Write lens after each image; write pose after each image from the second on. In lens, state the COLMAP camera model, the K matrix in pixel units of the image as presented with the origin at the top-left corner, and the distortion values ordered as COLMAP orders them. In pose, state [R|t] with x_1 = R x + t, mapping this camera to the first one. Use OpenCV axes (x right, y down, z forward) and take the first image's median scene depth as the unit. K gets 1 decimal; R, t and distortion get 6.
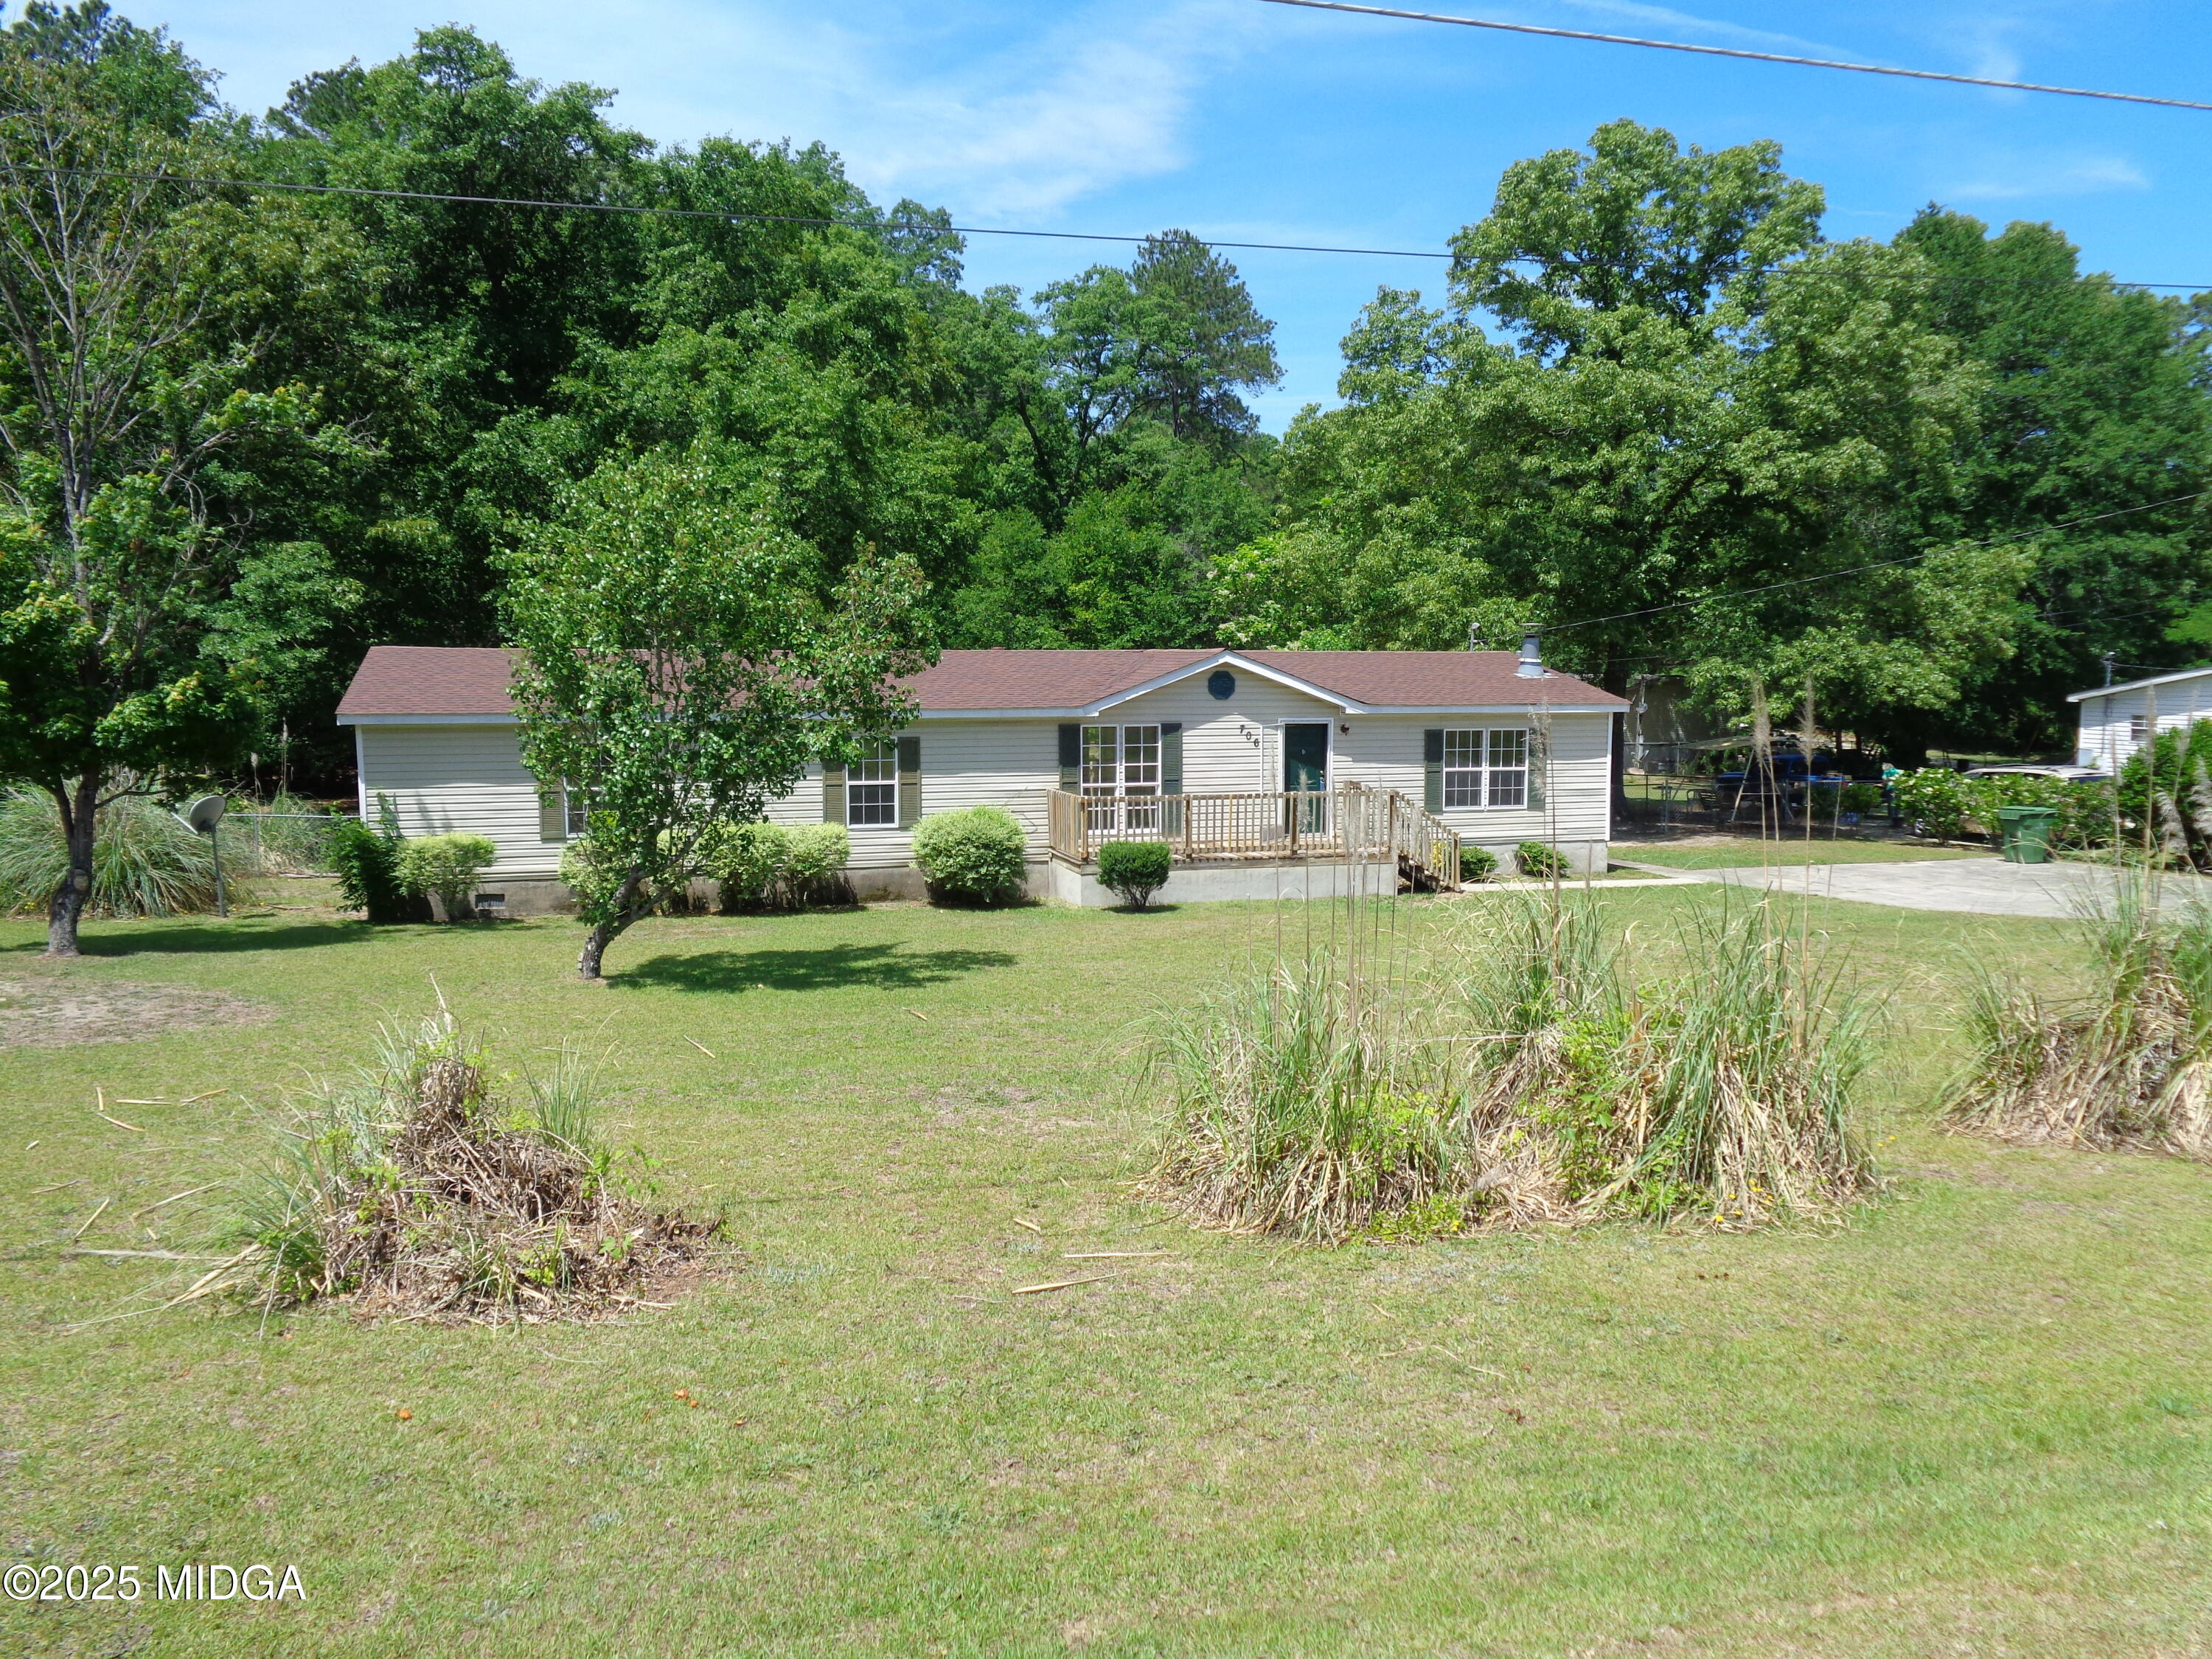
lens RADIAL K [[1662.8, 0, 1130.3], [0, 1662.8, 839.7], [0, 0, 1]] dist [0.003573, 0.001081]
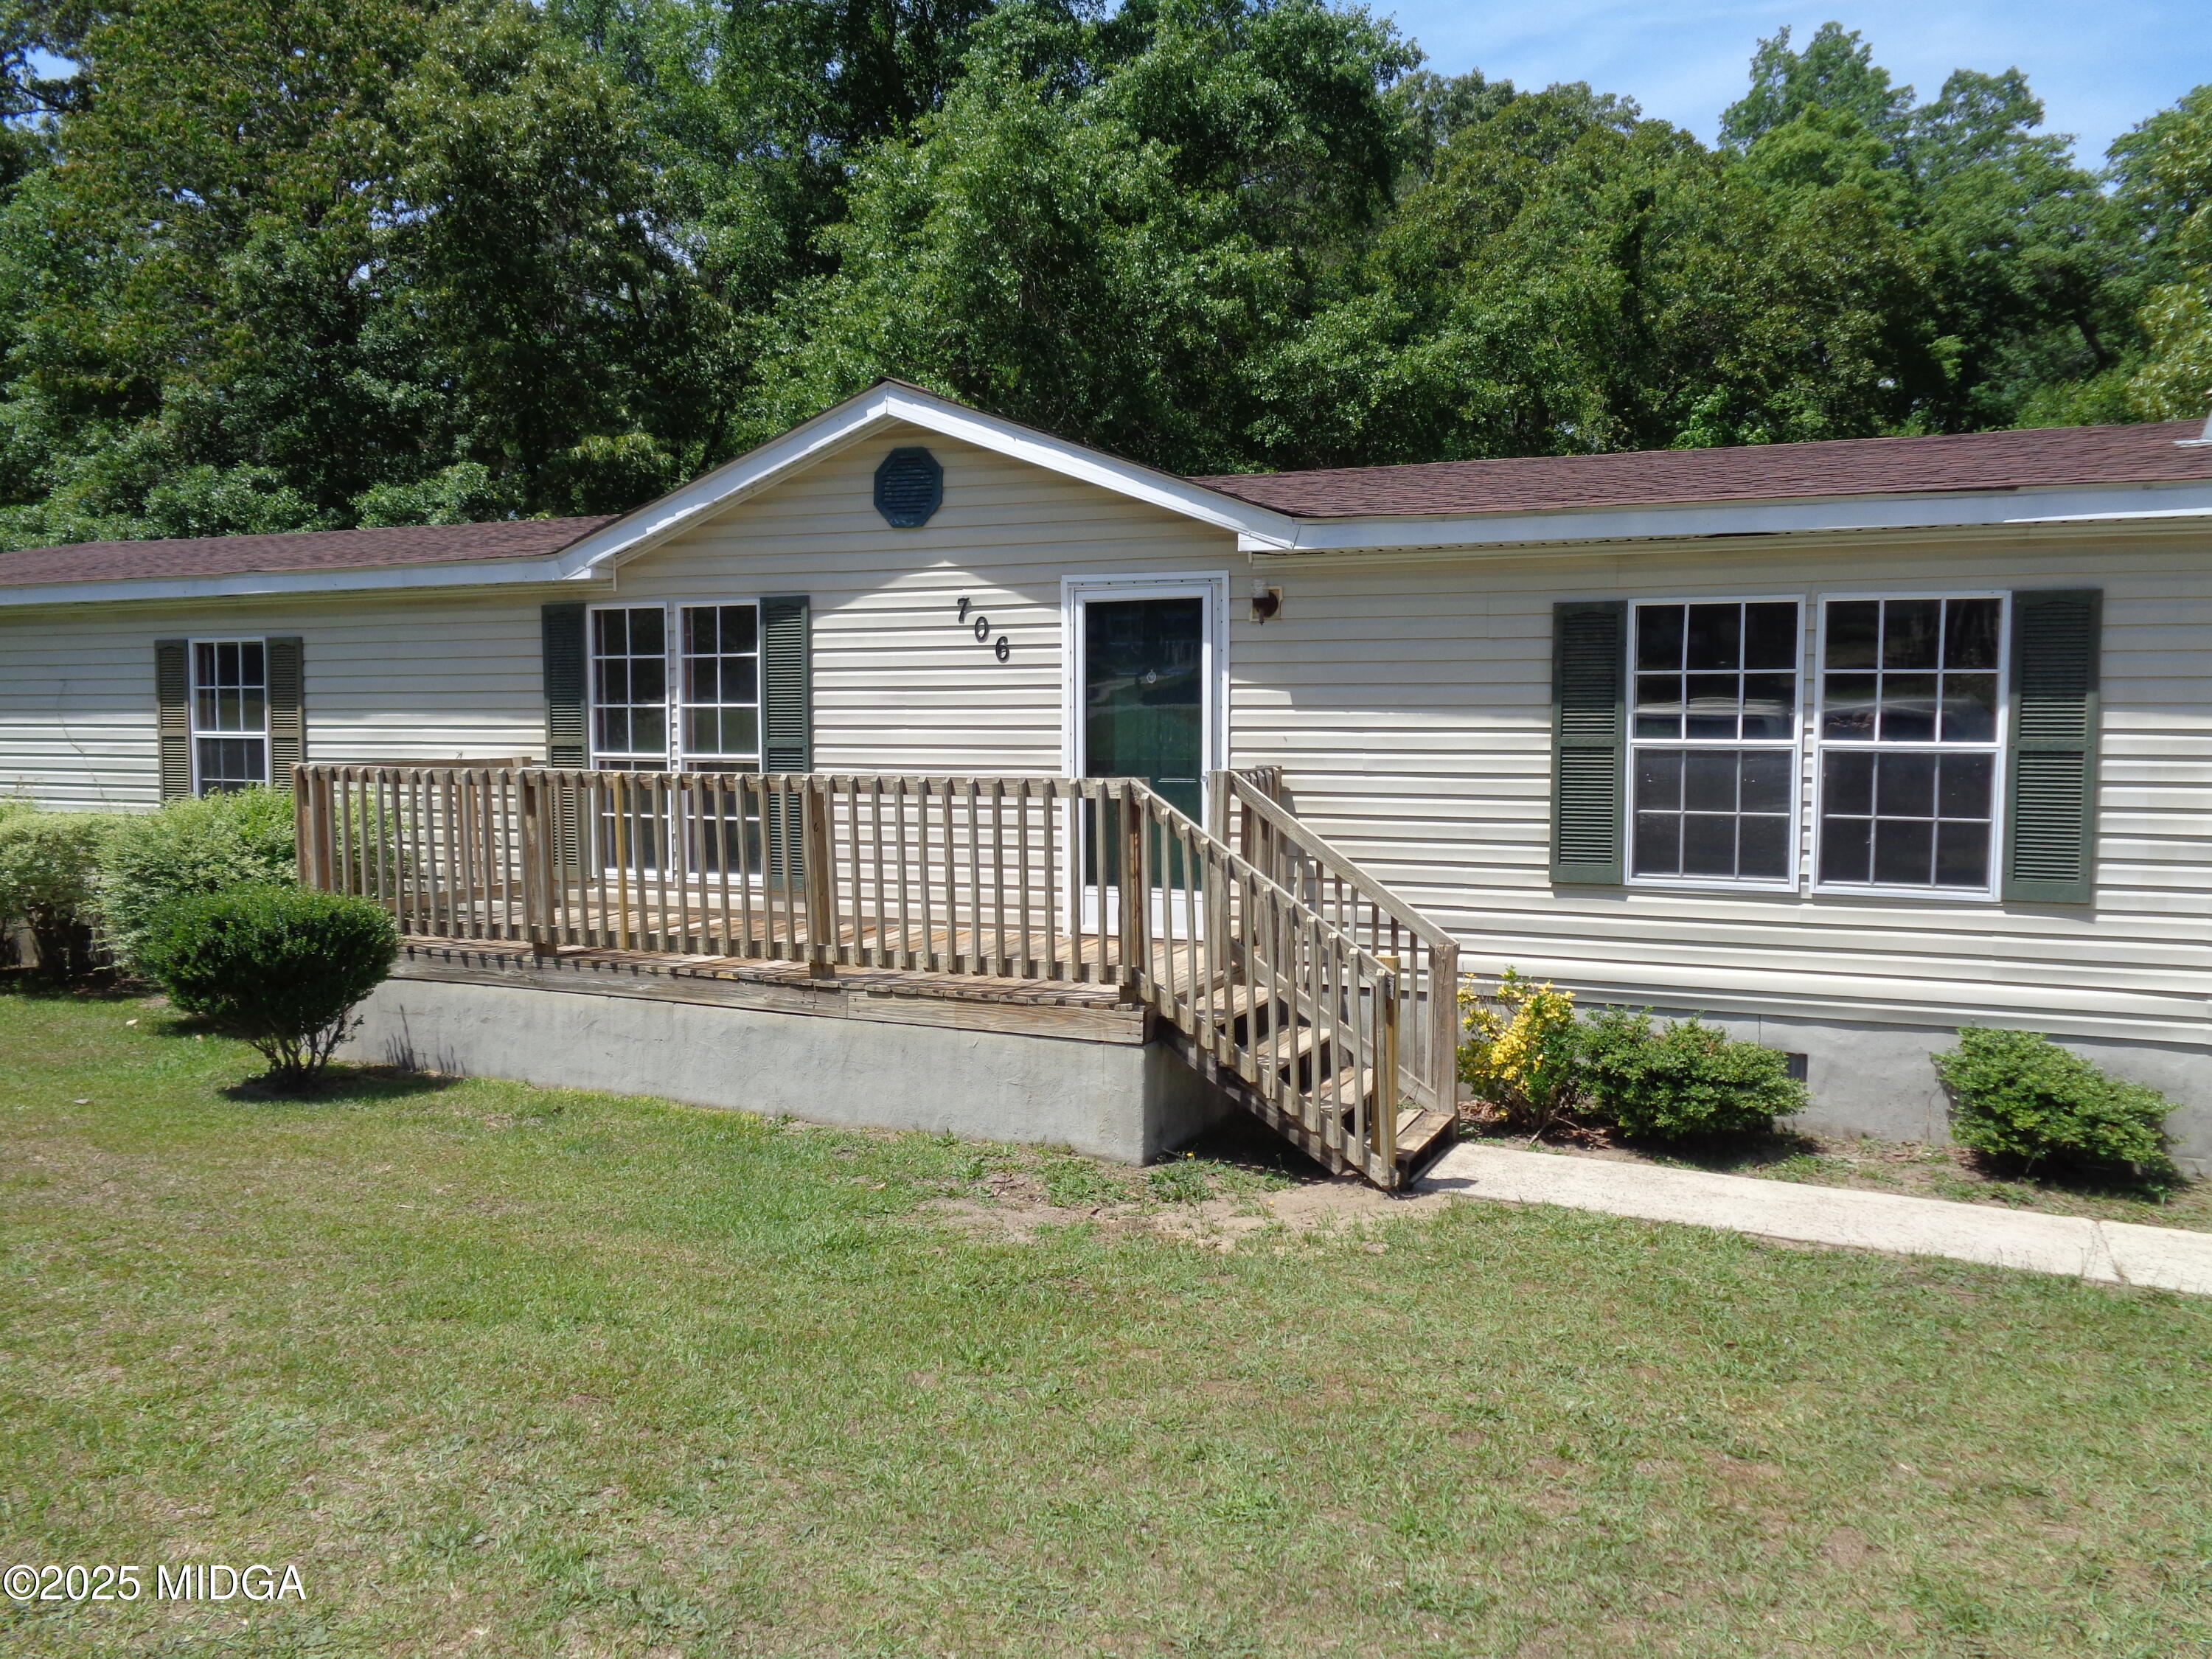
lens RADIAL K [[1662.8, 0, 1101.4], [0, 1662.8, 810.7], [0, 0, 1]] dist [0.003573, 0.001081]
pose [[0.761626, 0.040966, -0.646721, 0.320529], [-0.067467, 0.997589, -0.016263, -0.020577], [0.644496, 0.056019, 0.762553, 0.760974]]
